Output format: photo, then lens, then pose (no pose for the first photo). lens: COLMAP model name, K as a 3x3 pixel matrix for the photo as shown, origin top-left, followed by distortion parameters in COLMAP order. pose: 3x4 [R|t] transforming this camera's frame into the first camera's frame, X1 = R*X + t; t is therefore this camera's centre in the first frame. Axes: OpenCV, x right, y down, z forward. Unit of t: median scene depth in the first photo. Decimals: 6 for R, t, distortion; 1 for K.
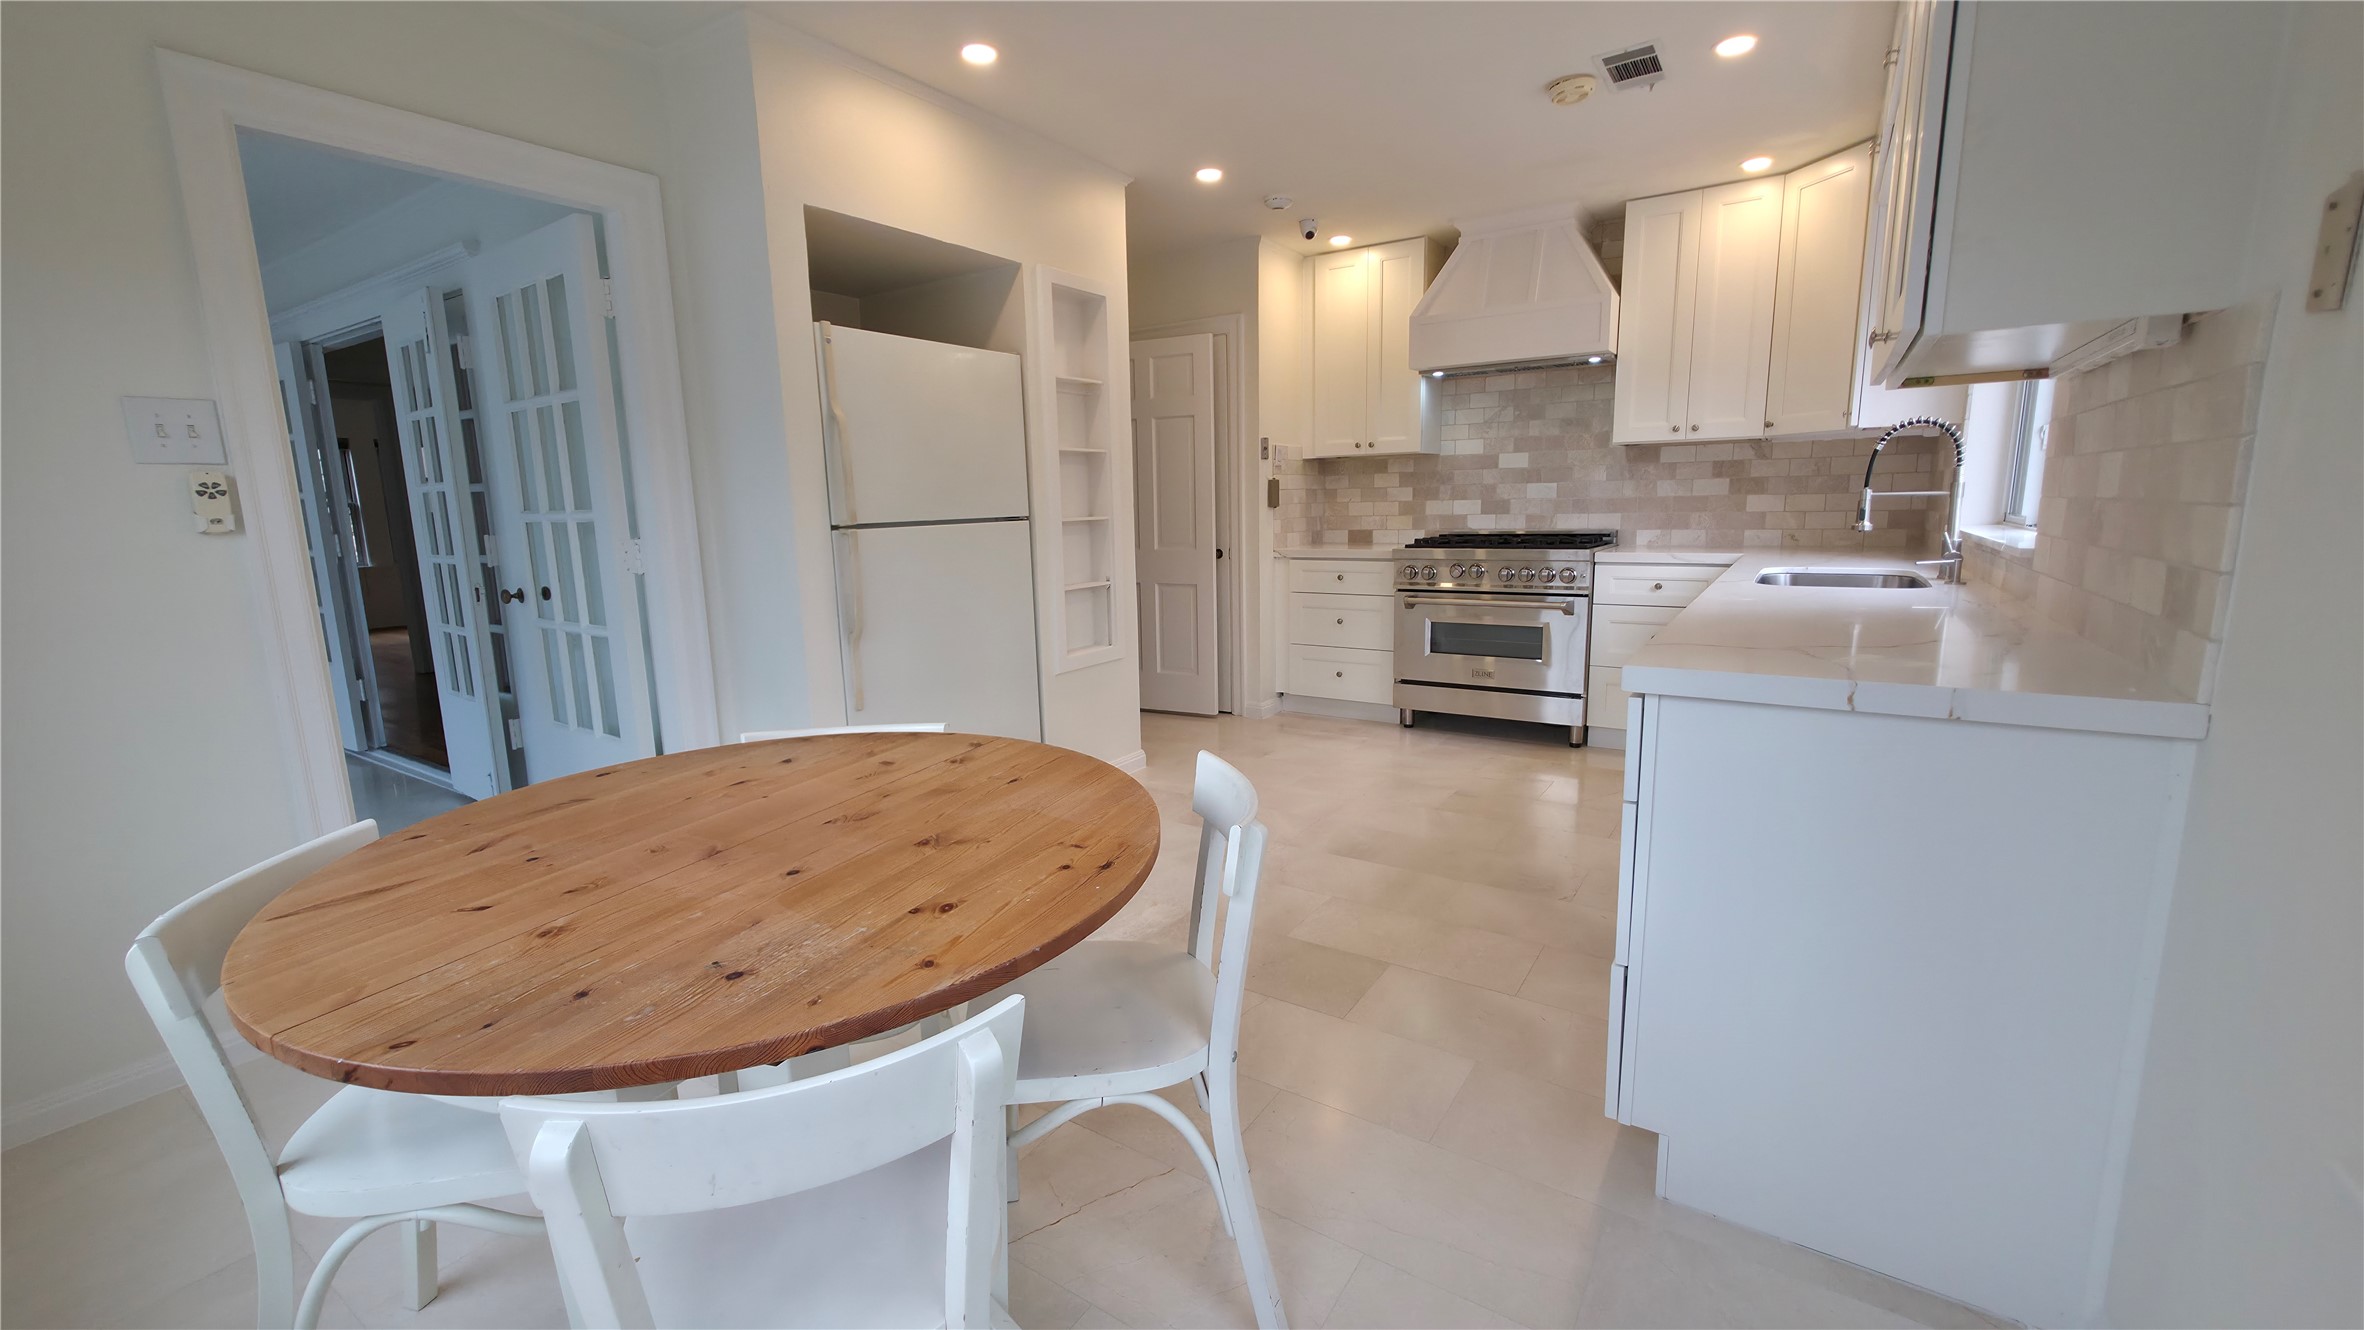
lens RADIAL K [[929.7, 0, 1190.0], [0, 929.7, 659.2], [0, 0, 1]] dist [0.000390, 0.000132]
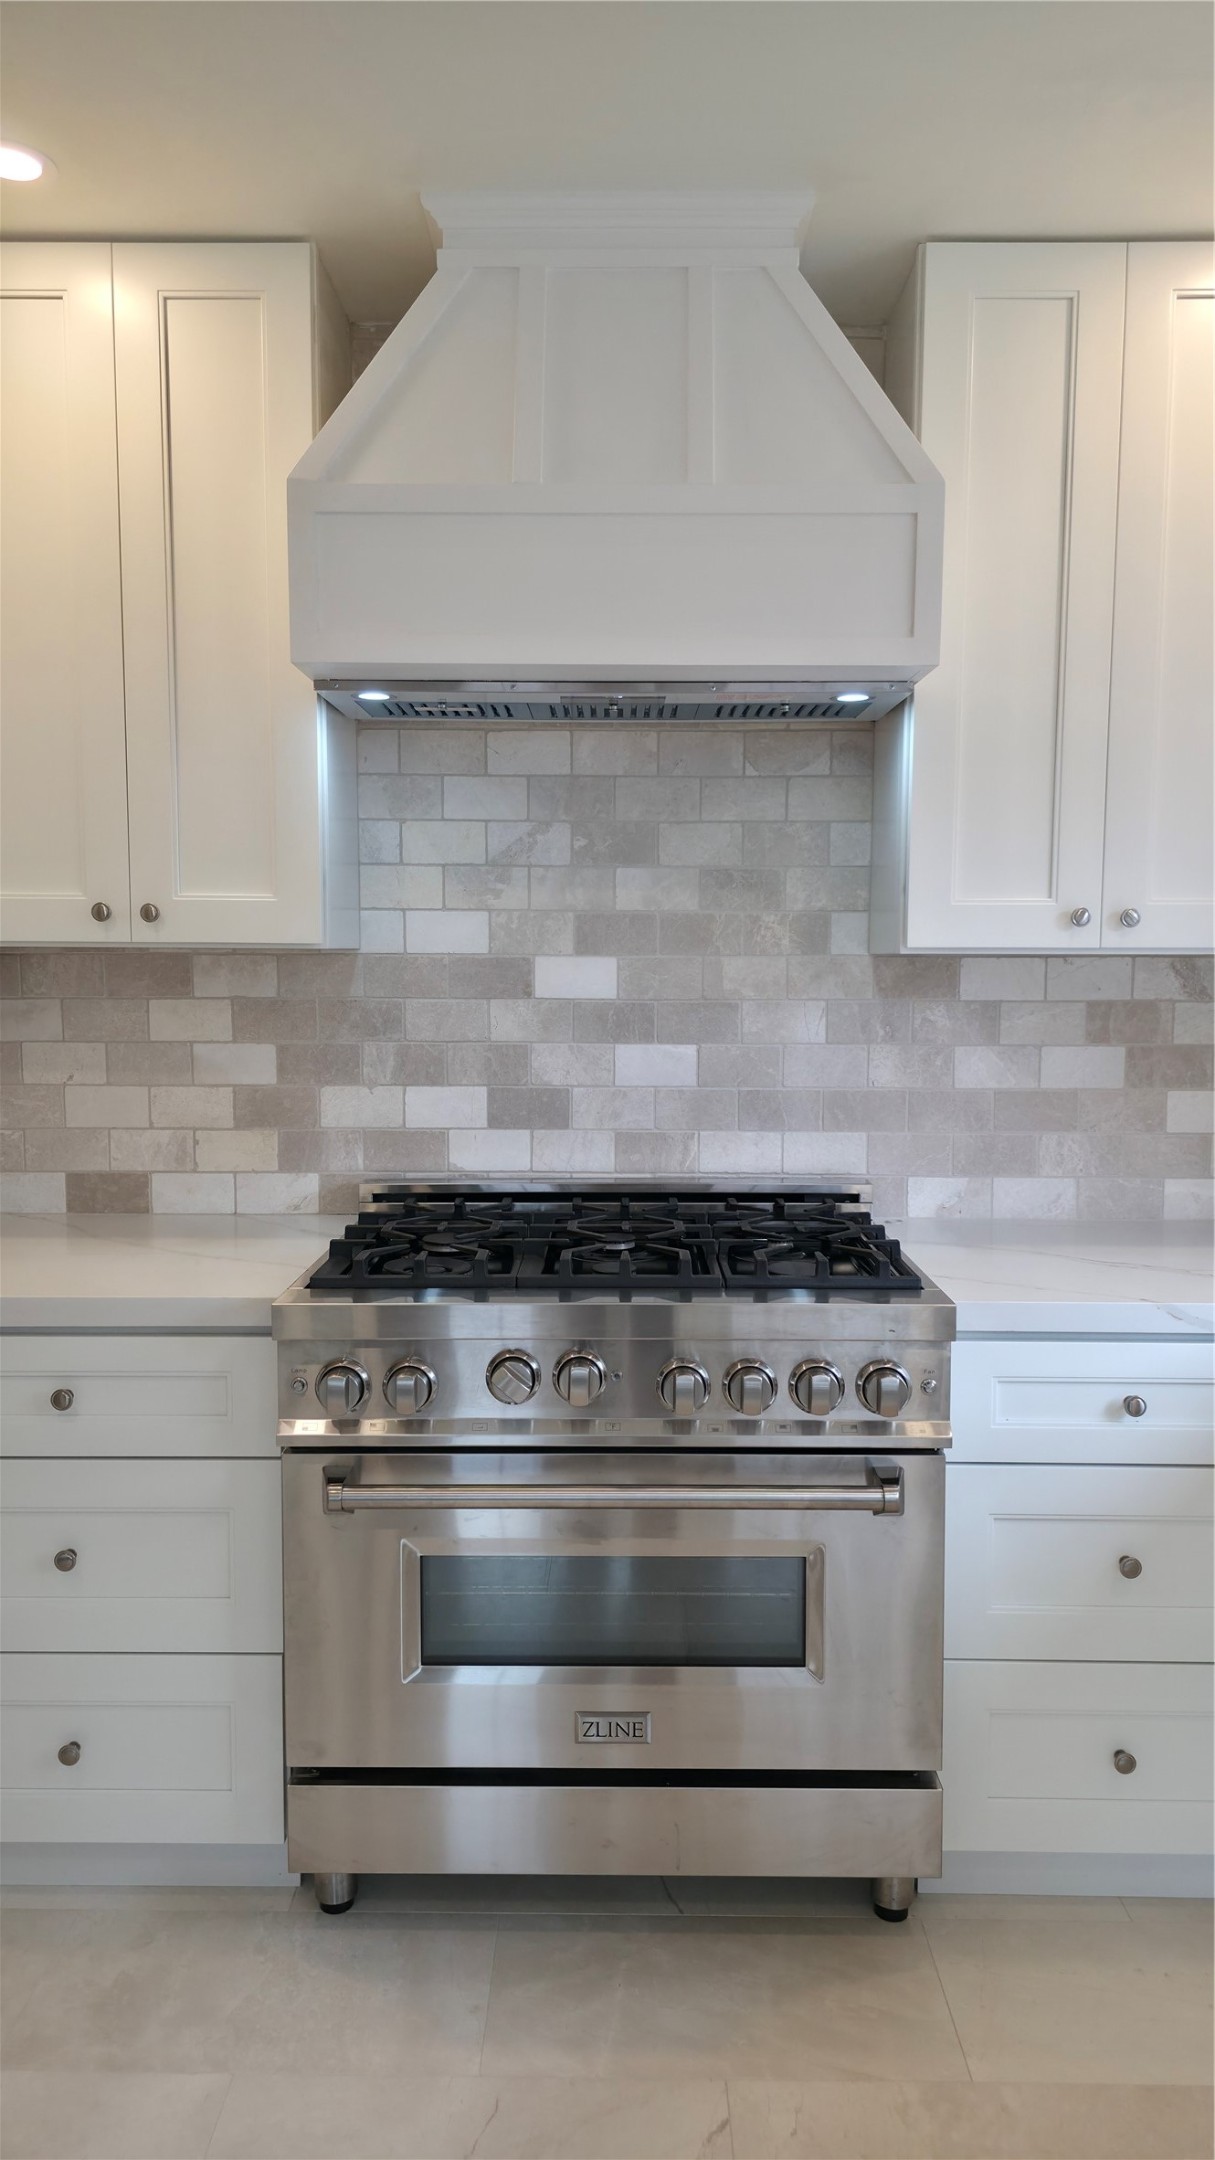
lens RADIAL K [[1397.9, 0, 607.5], [0, 1397.9, 1080.0], [0, 0, 1]] dist [0.069618, -0.073438]
pose [[0.843956, -0.019521, 0.536056, 0.080822], [0.068137, 0.995144, -0.071036, -0.141450], [-0.532067, 0.096477, 0.841188, 0.574957]]
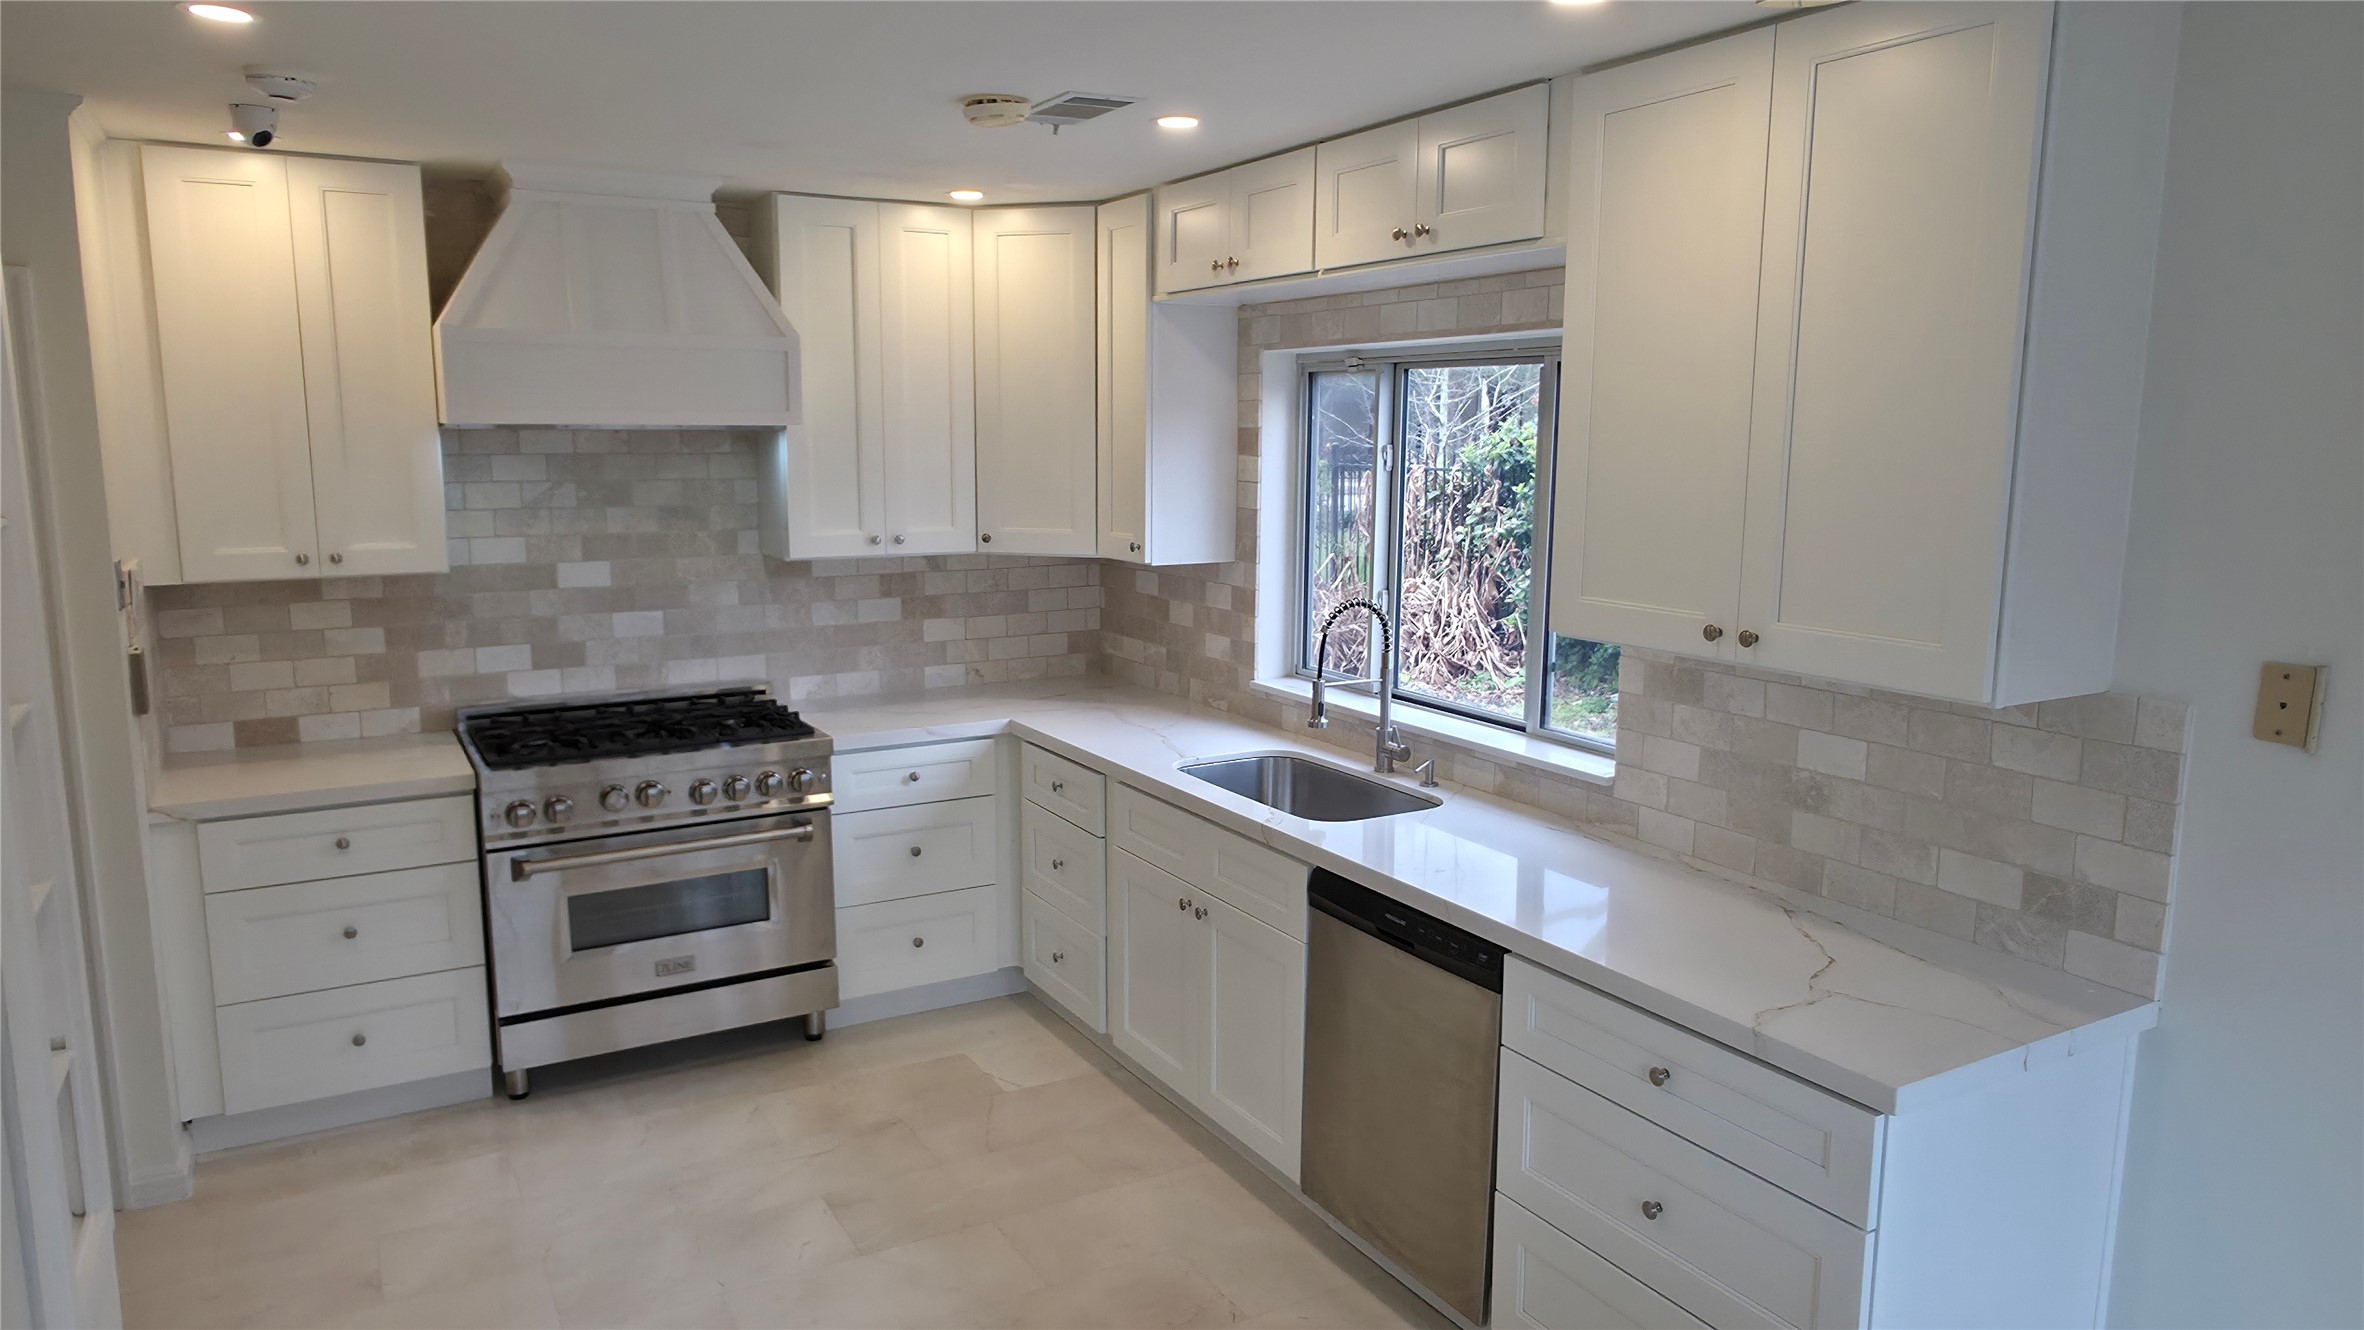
lens RADIAL K [[1500.2, 0, 1160.3], [0, 1500.2, 661.8], [0, 0, 1]] dist [0.002880, 0.000676]
pose [[0.462280, -0.113790, 0.879403, -0.313385], [0.137013, 0.988988, 0.055945, -0.168008], [-0.876085, 0.094627, 0.472780, 0.265883]]
